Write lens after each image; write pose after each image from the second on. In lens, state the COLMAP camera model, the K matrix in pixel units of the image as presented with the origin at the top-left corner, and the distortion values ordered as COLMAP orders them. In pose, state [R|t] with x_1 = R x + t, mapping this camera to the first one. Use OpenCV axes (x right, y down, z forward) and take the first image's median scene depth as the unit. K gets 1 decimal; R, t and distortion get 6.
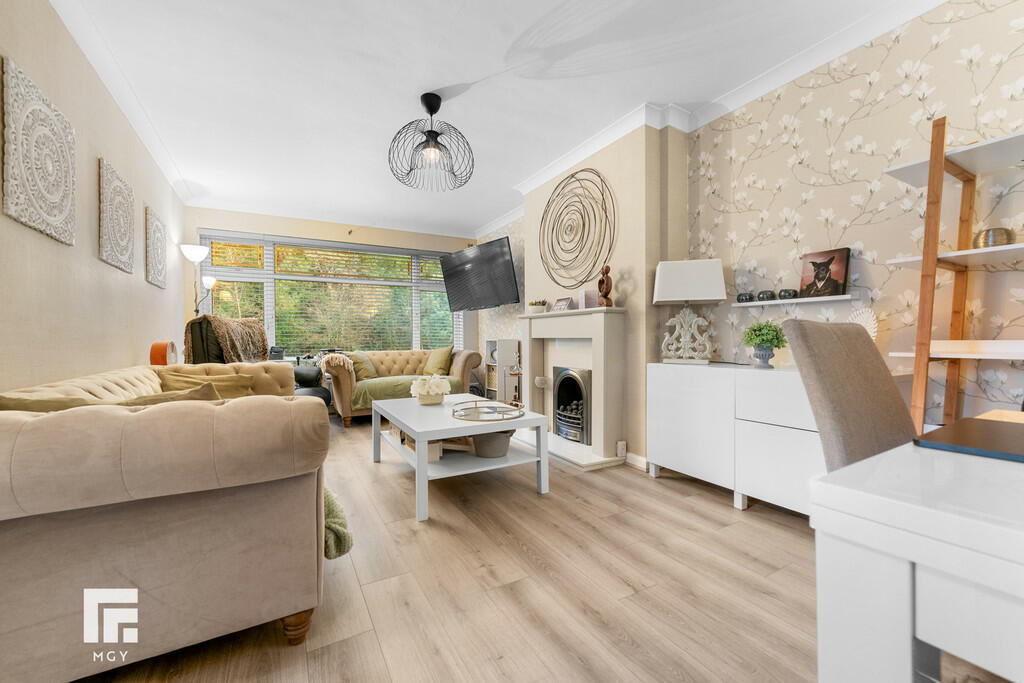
lens RADIAL K [[411.3, 0, 507.4], [0, 411.3, 339.7], [0, 0, 1]] dist [0.000523, -0.000582]
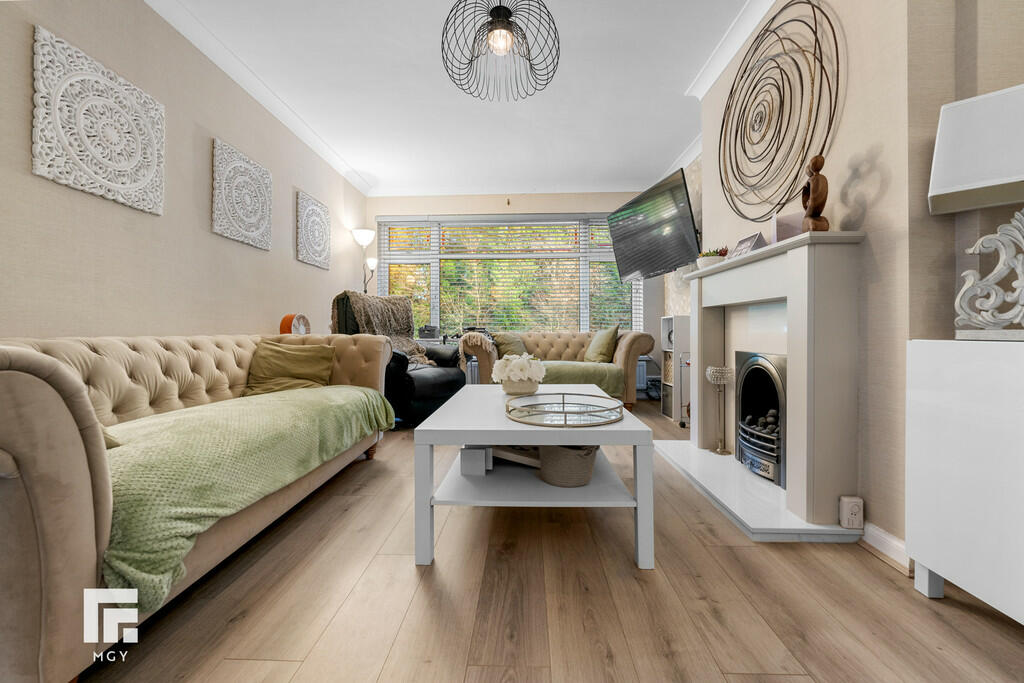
lens RADIAL K [[423.5, 0, 513.1], [0, 423.5, 329.7], [0, 0, 1]] dist [-0.003404, -0.000413]
pose [[0.857441, 0.000083, -0.514582, 0.186606], [-0.003064, 0.999983, -0.004944, 0.045365], [0.514573, 0.005816, 0.857427, 0.340390]]
